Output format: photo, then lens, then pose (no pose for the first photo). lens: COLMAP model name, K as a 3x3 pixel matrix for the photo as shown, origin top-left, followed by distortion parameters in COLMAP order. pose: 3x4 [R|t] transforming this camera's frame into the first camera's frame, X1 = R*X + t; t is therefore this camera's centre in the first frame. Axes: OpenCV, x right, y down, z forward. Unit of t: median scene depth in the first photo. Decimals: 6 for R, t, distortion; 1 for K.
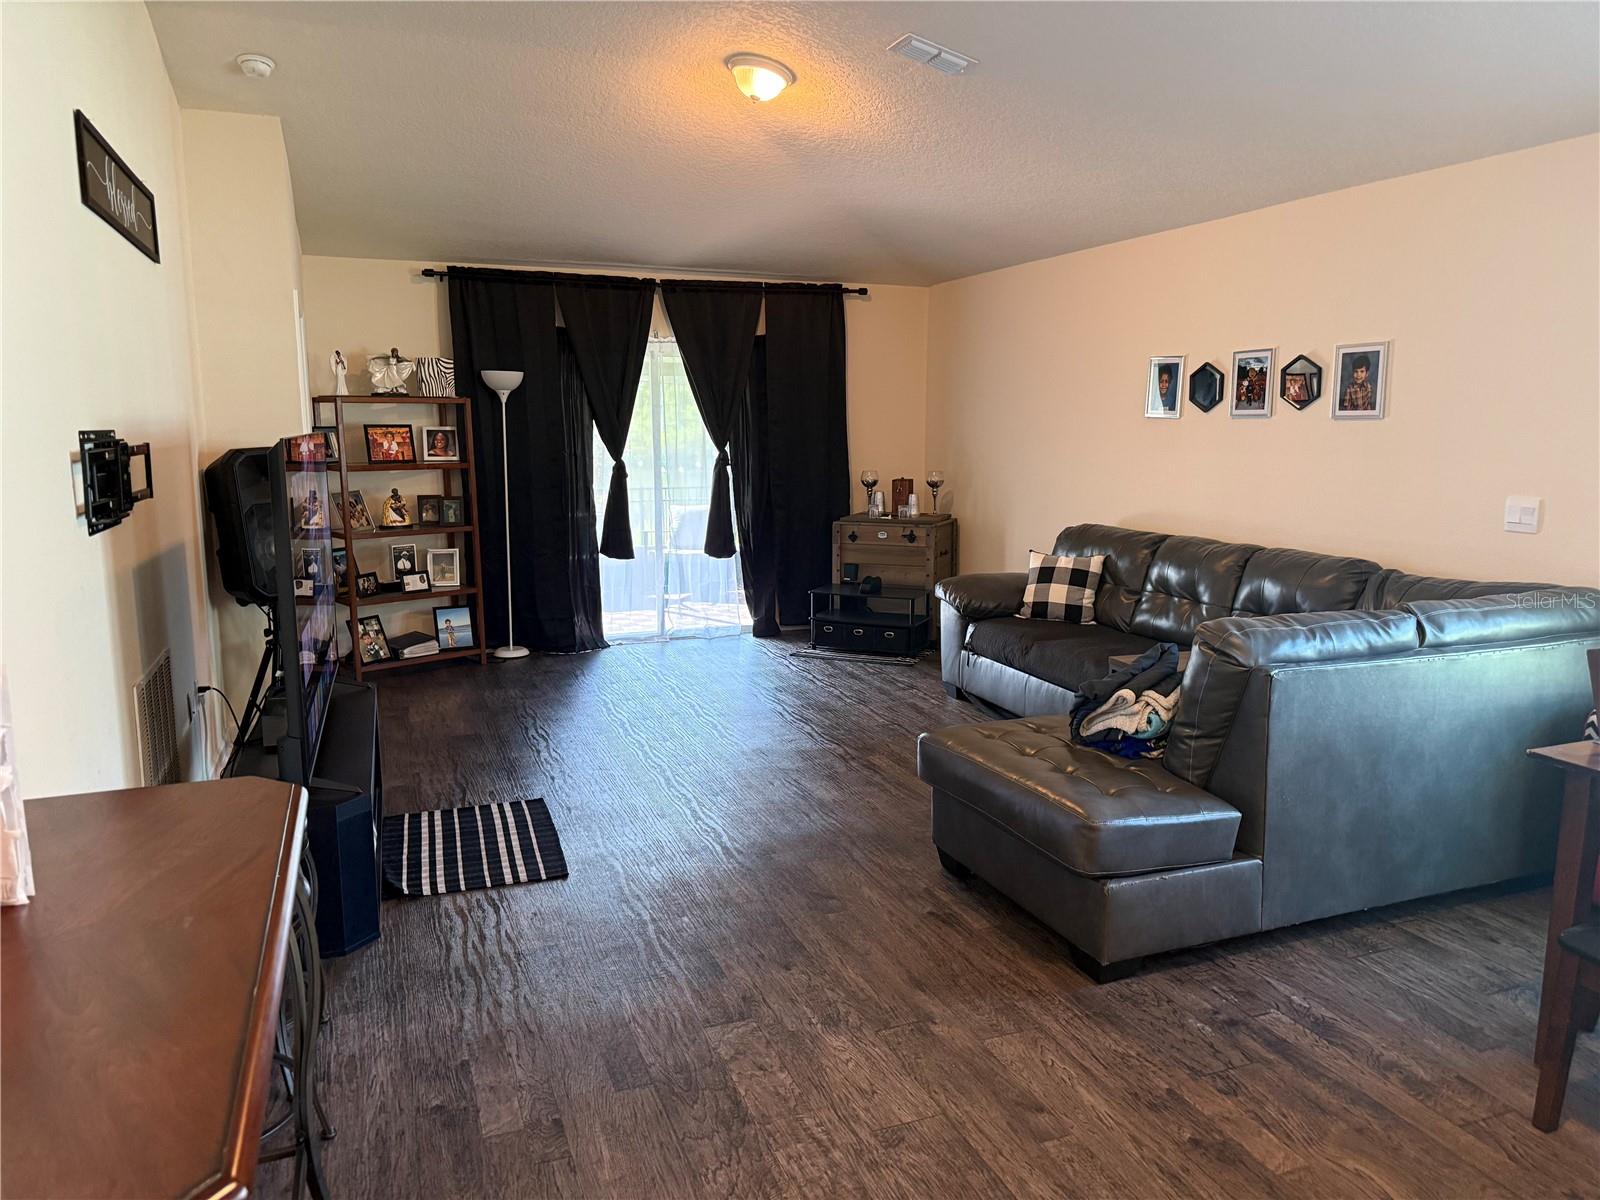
lens RADIAL K [[1131.3, 0, 806.5], [0, 1131.3, 603.0], [0, 0, 1]] dist [0.069958, -0.087269]
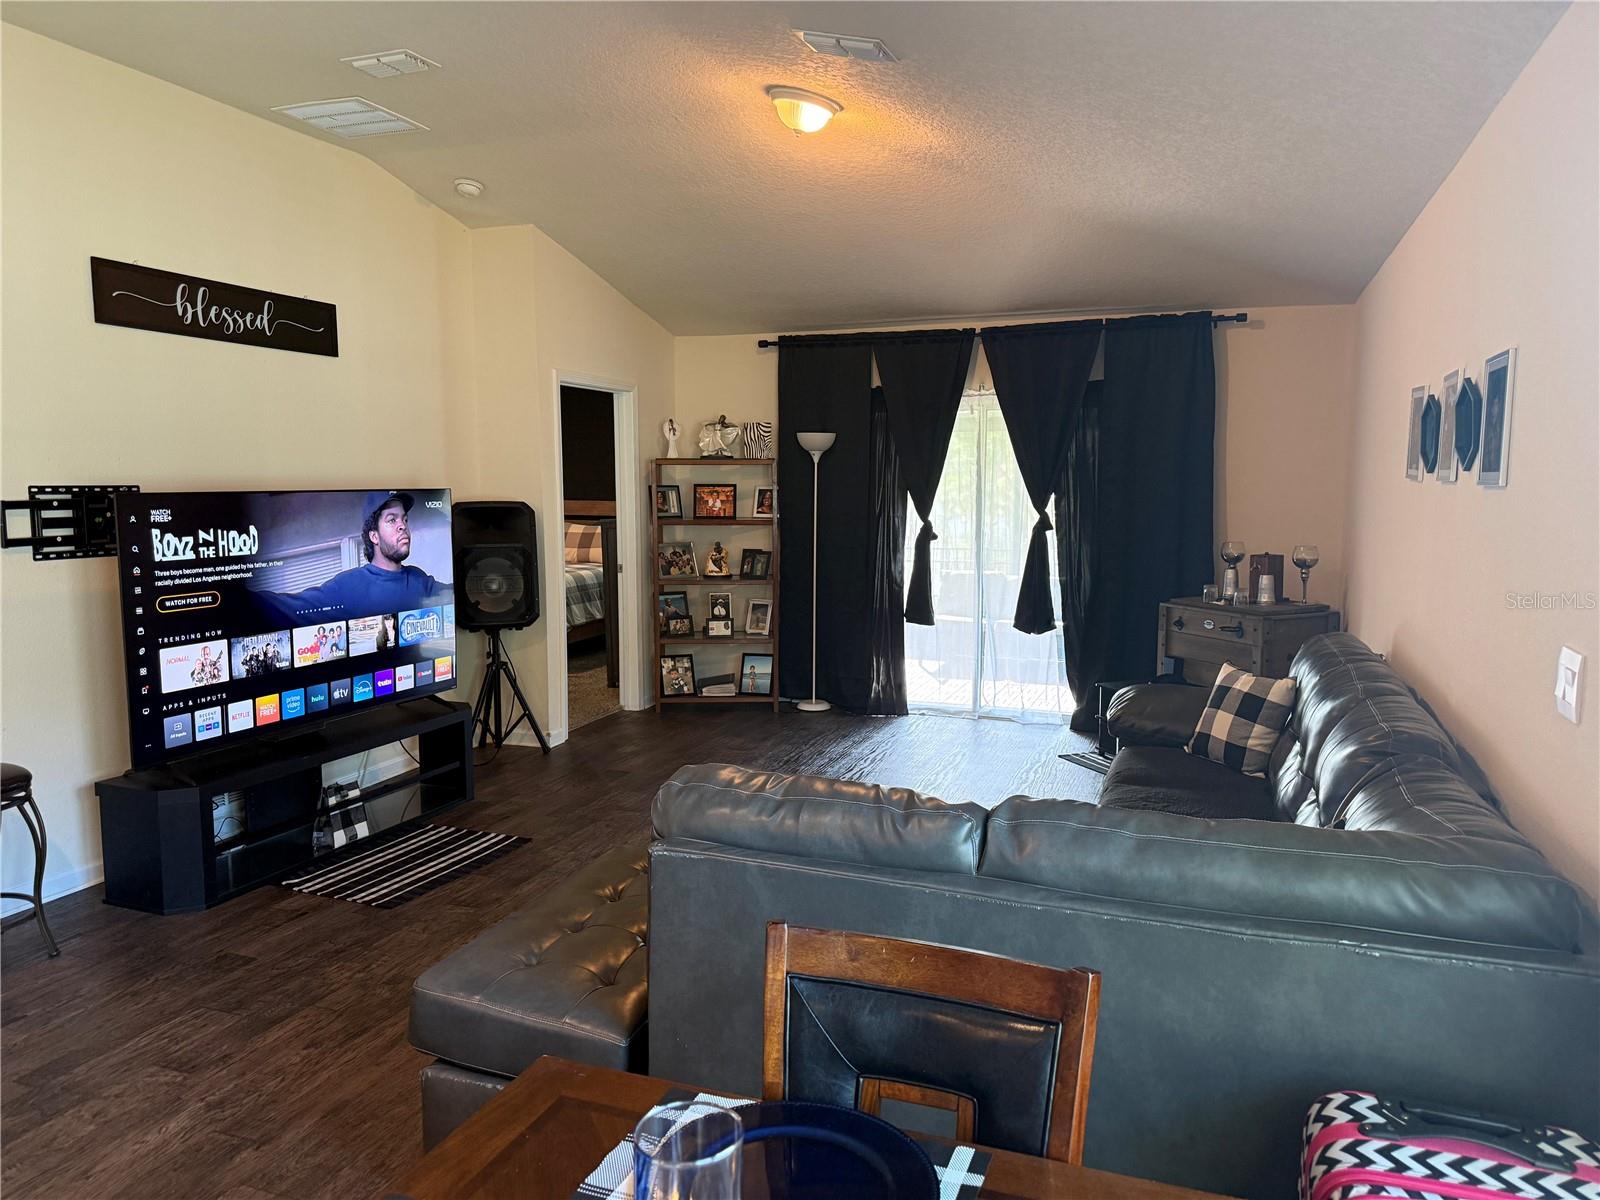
lens RADIAL K [[1131.3, 0, 806.5], [0, 1131.3, 603.0], [0, 0, 1]] dist [0.069958, -0.087269]
pose [[0.730546, 0.076932, -0.678516, 0.434888], [-0.107350, 0.994217, -0.002855, -0.046440], [0.674373, 0.074925, 0.734580, 0.253458]]
